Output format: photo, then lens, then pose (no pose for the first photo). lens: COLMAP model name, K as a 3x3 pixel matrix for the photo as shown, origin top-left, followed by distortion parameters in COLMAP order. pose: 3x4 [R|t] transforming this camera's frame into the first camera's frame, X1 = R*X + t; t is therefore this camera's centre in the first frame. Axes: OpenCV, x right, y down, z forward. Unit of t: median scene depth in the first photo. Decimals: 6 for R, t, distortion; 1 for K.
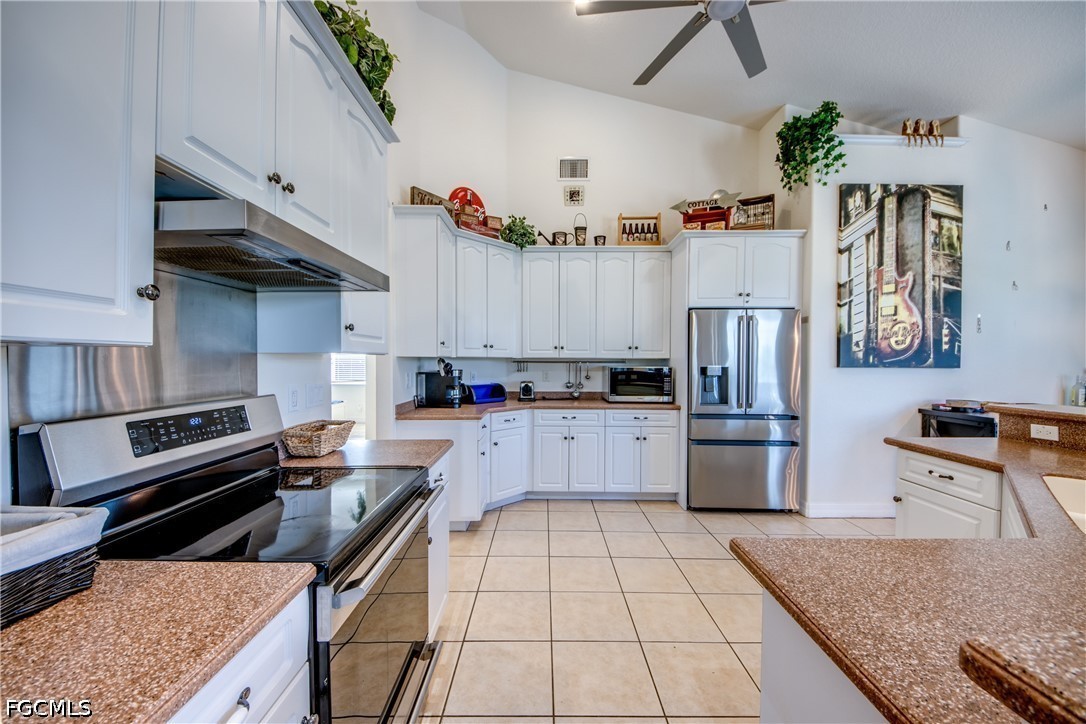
lens RADIAL K [[406.5, 0, 538.2], [0, 406.5, 366.9], [0, 0, 1]] dist [0.046126, -0.033275]
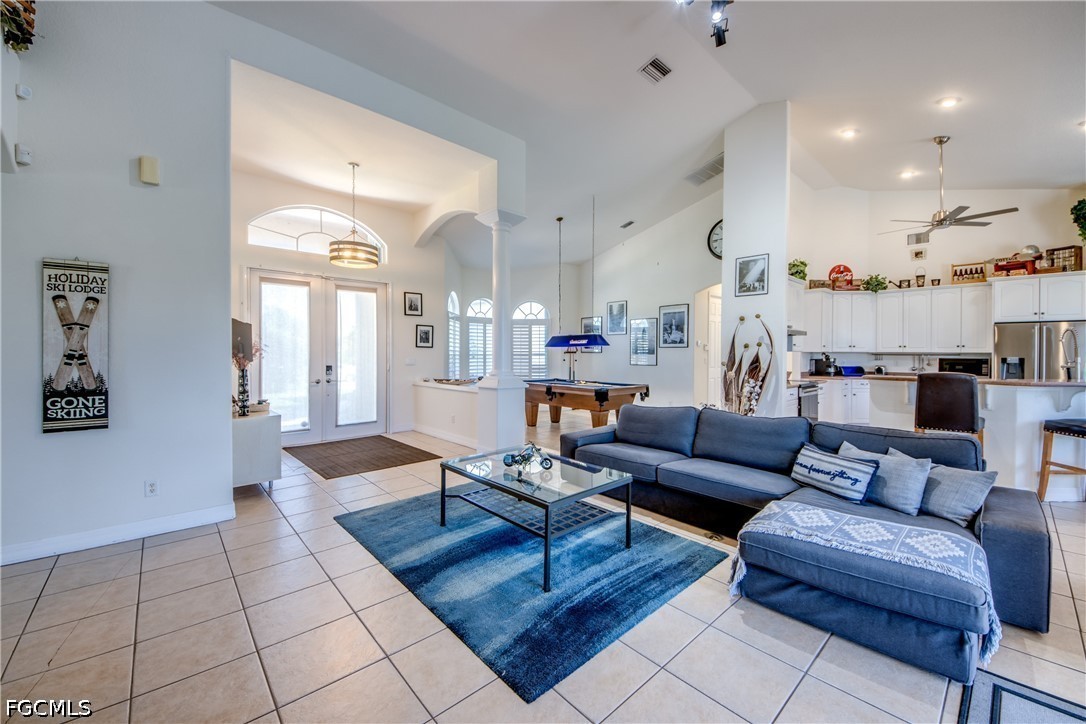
lens RADIAL K [[422.6, 0, 549.5], [0, 422.6, 356.2], [0, 0, 1]] dist [0.034071, -0.022656]
pose [[0.685549, 0.006383, -0.727998, 0.402955], [-0.012664, 0.999915, -0.003158, 0.022184], [0.727916, 0.011384, 0.685572, -1.563535]]
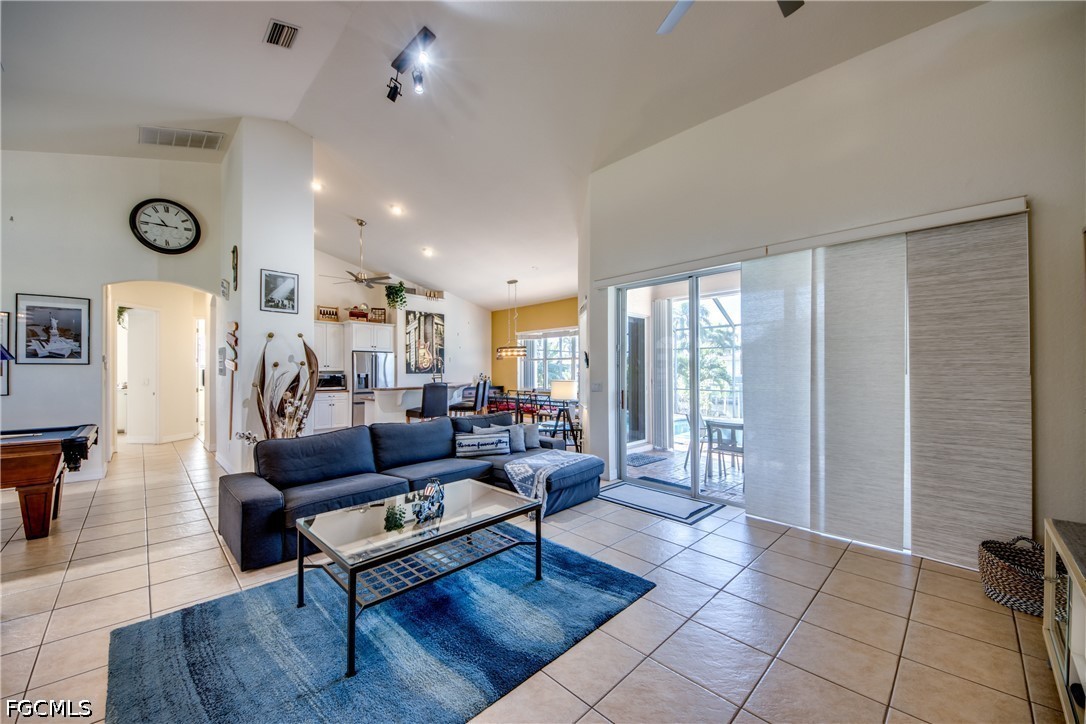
lens RADIAL K [[406.1, 0, 543.2], [0, 406.1, 370.0], [0, 0, 1]] dist [0.025572, -0.014953]
pose [[0.702118, -0.004578, 0.712045, -0.607943], [0.017218, 0.999796, -0.010551, 0.020326], [-0.711852, 0.019668, 0.702054, -1.630781]]
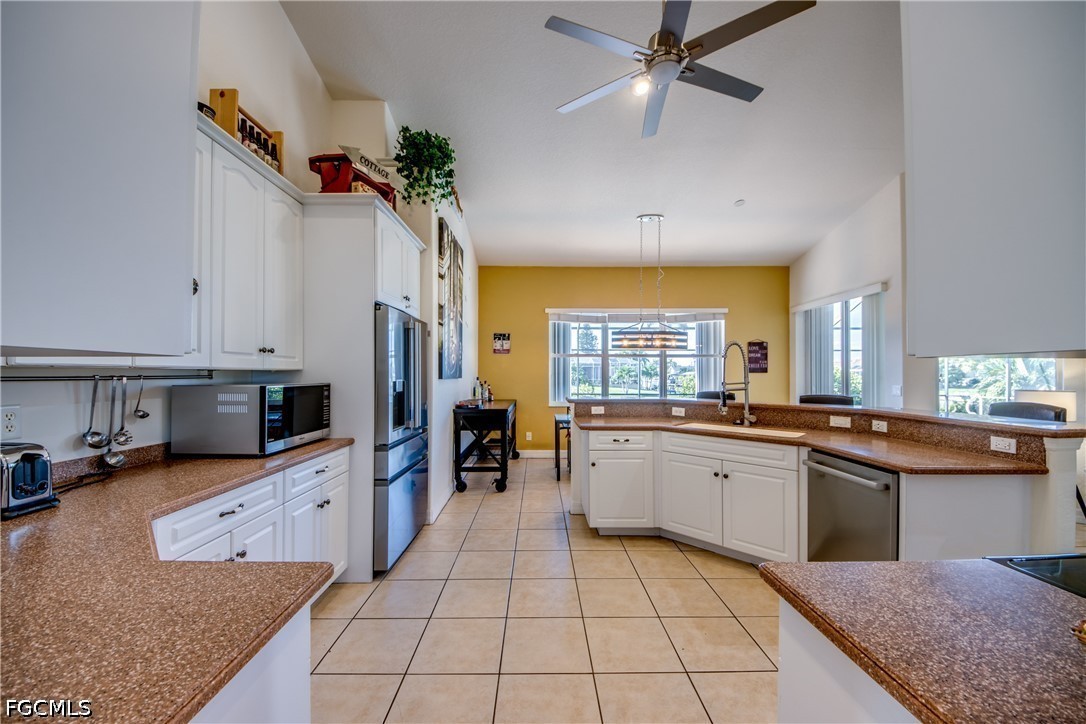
lens RADIAL K [[406.1, 0, 543.2], [0, 406.1, 370.0], [0, 0, 1]] dist [0.025572, -0.014953]
pose [[-0.020926, 0.005186, 0.999768, -0.377982], [0.012208, 0.999913, -0.004931, -0.014643], [-0.999706, 0.012102, -0.020988, 0.732269]]
